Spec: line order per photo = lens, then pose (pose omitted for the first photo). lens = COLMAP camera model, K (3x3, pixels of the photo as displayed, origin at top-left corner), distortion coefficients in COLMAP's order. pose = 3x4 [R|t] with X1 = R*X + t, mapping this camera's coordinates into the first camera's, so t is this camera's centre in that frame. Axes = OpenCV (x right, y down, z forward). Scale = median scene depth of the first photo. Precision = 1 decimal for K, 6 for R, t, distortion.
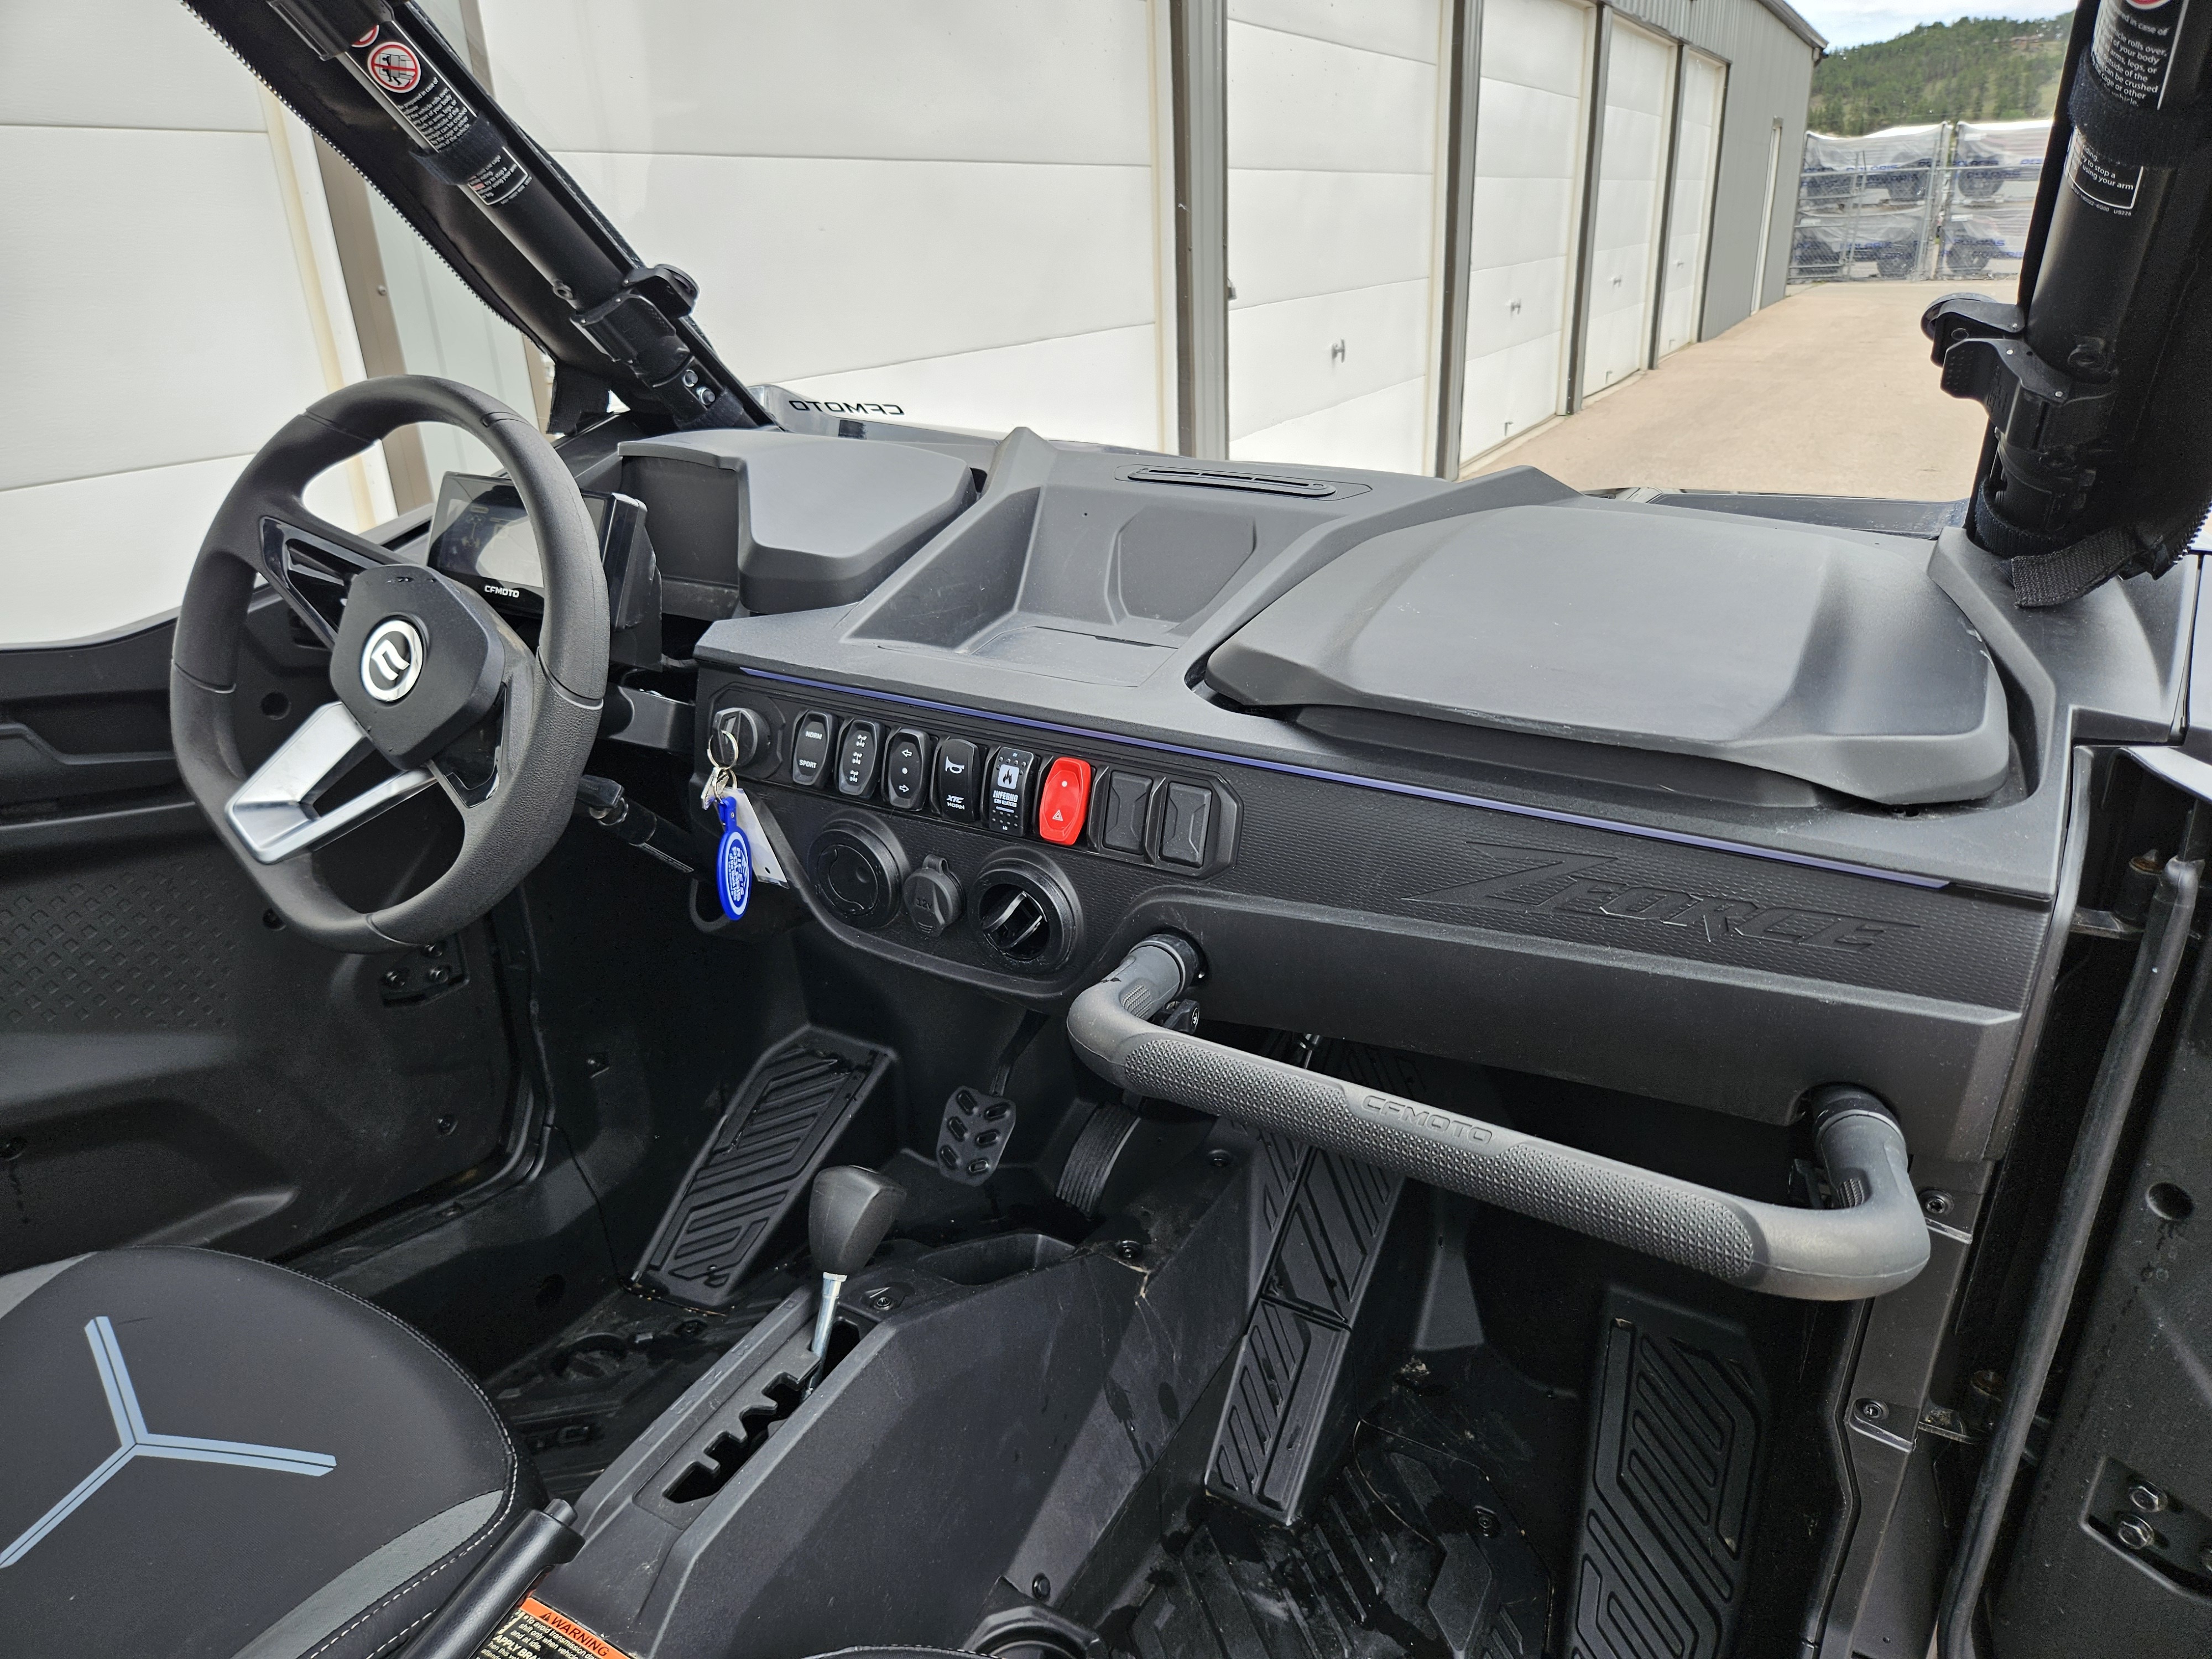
lens RADIAL K [[1504.4, 0, 1106.0], [0, 1504.4, 829.5], [0, 0, 1]] dist [0.034636, -0.047610]
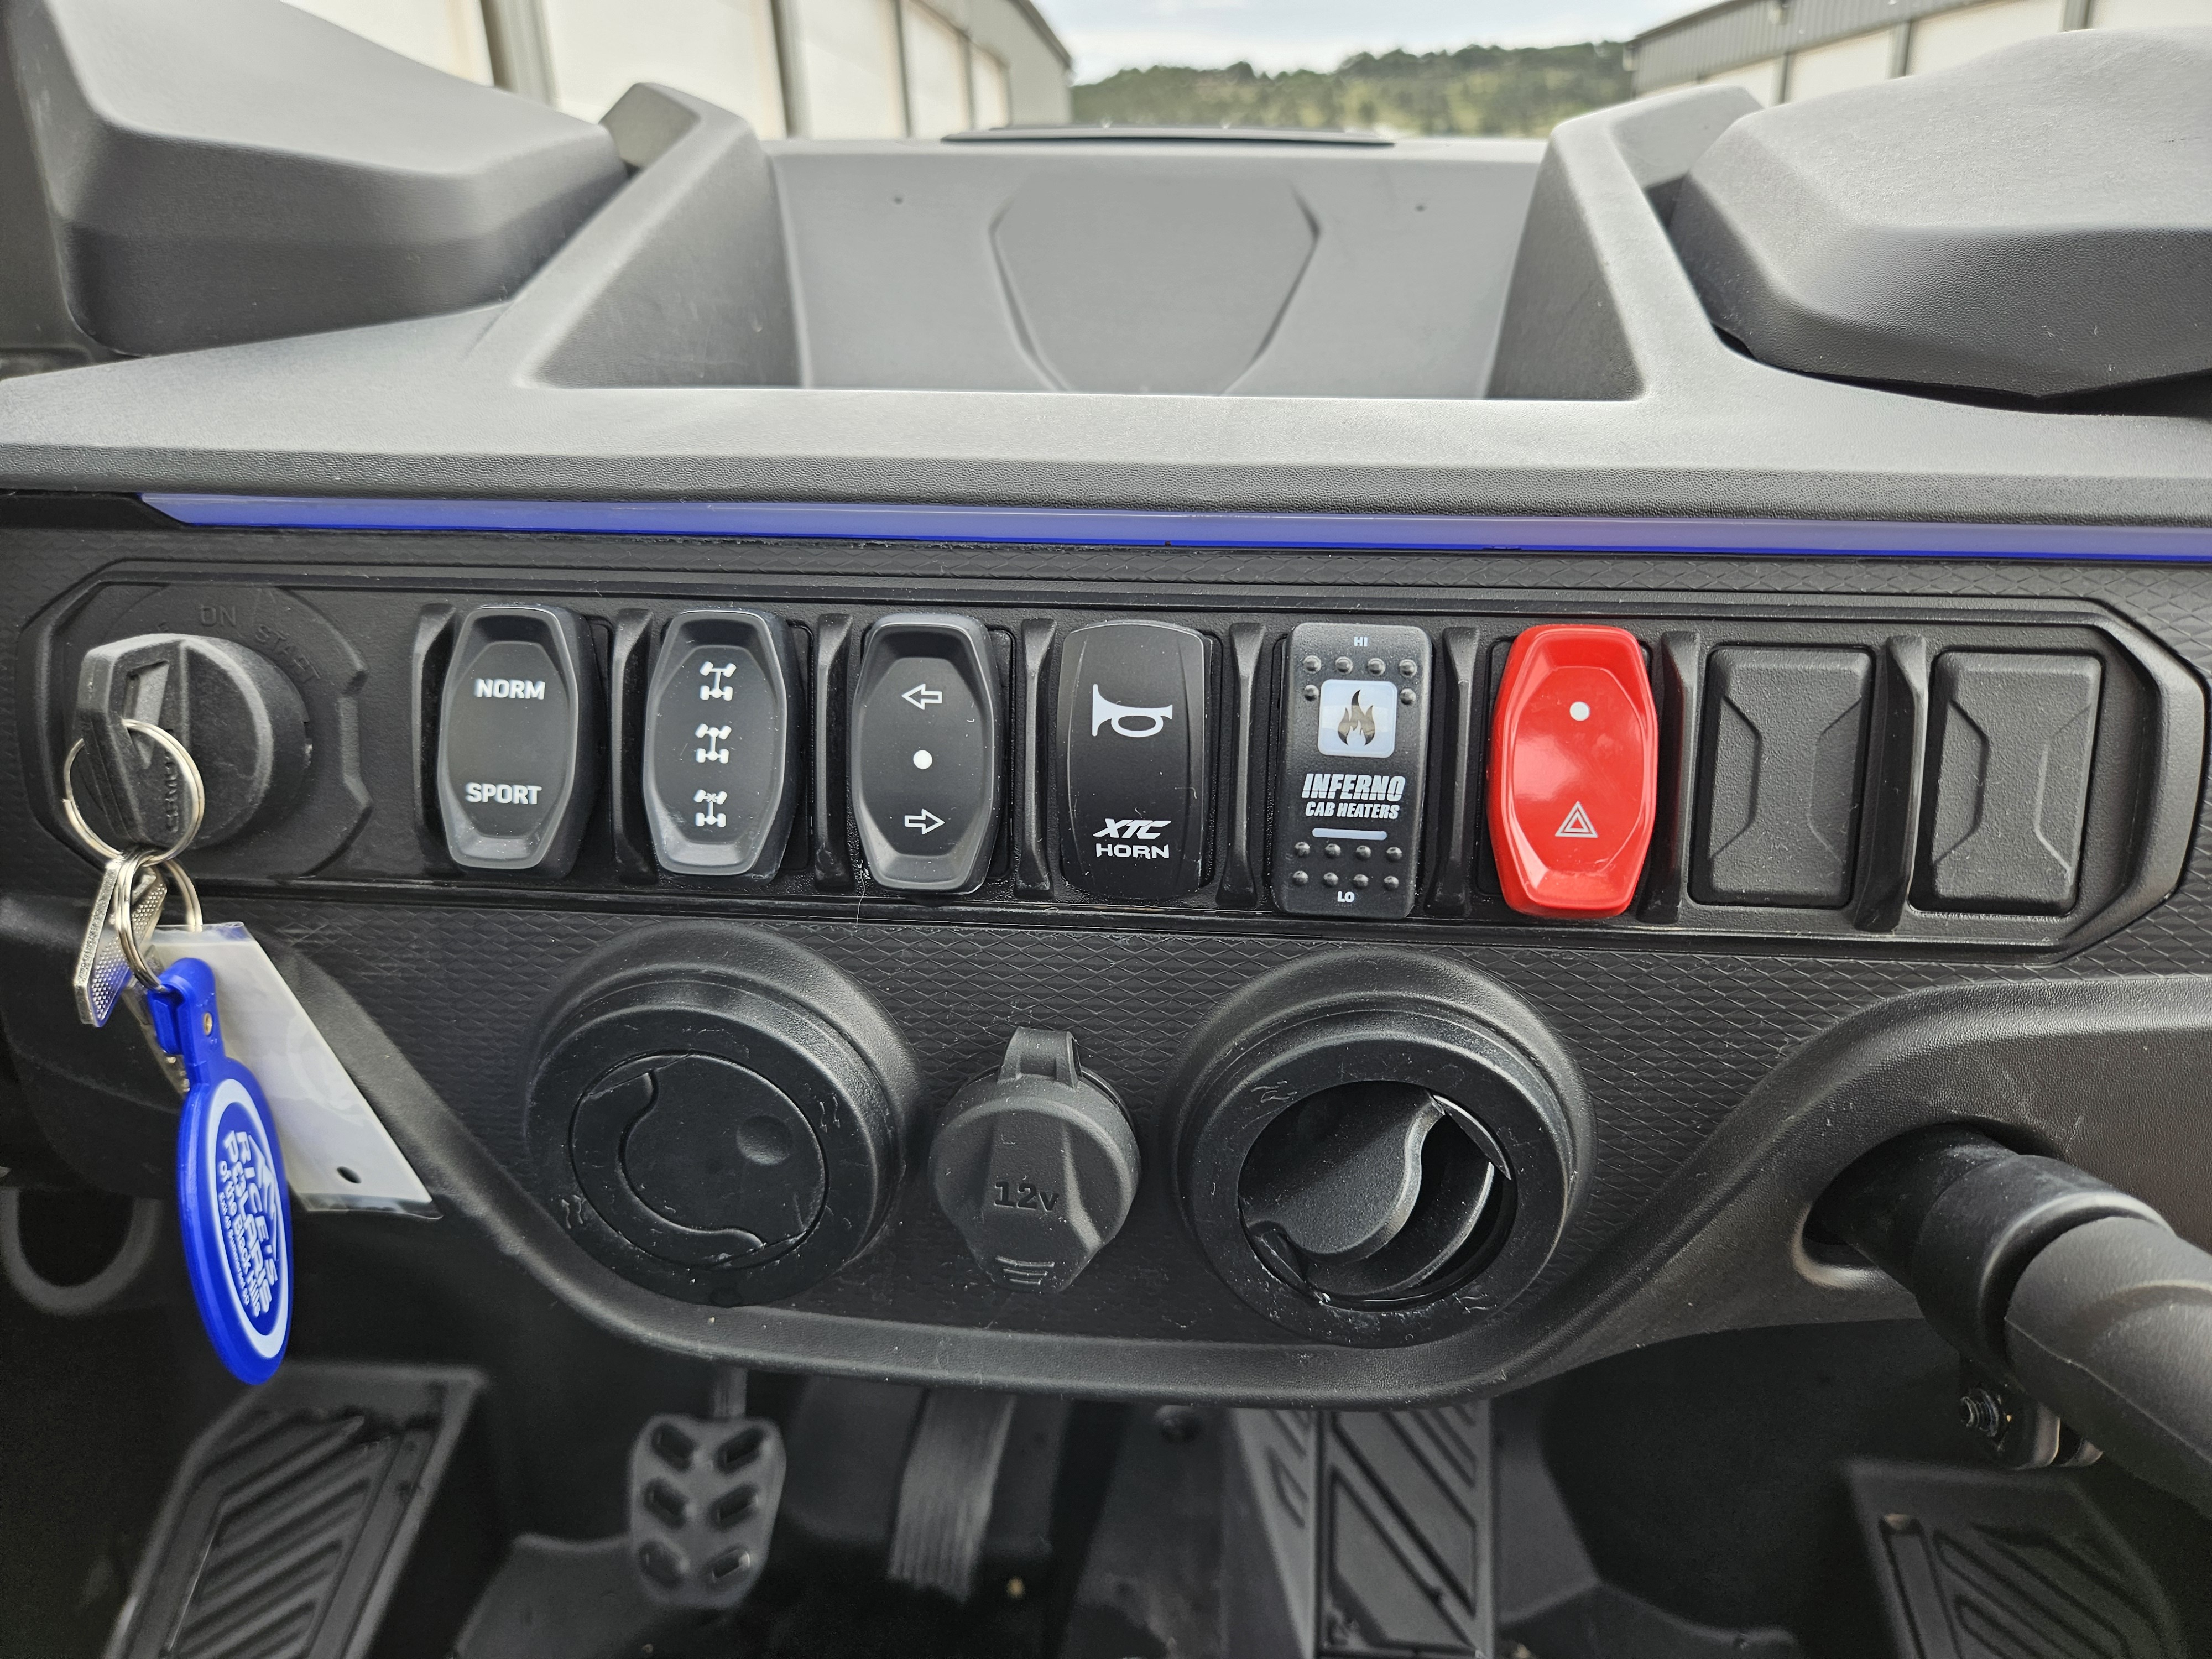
lens RADIAL K [[1504.4, 0, 1106.0], [0, 1504.4, 829.5], [0, 0, 1]] dist [0.034636, -0.047610]
pose [[0.903226, -0.148370, 0.402702, -0.207412], [0.154659, 0.987821, 0.017063, -0.024028], [-0.400328, 0.046870, 0.915172, 0.686030]]
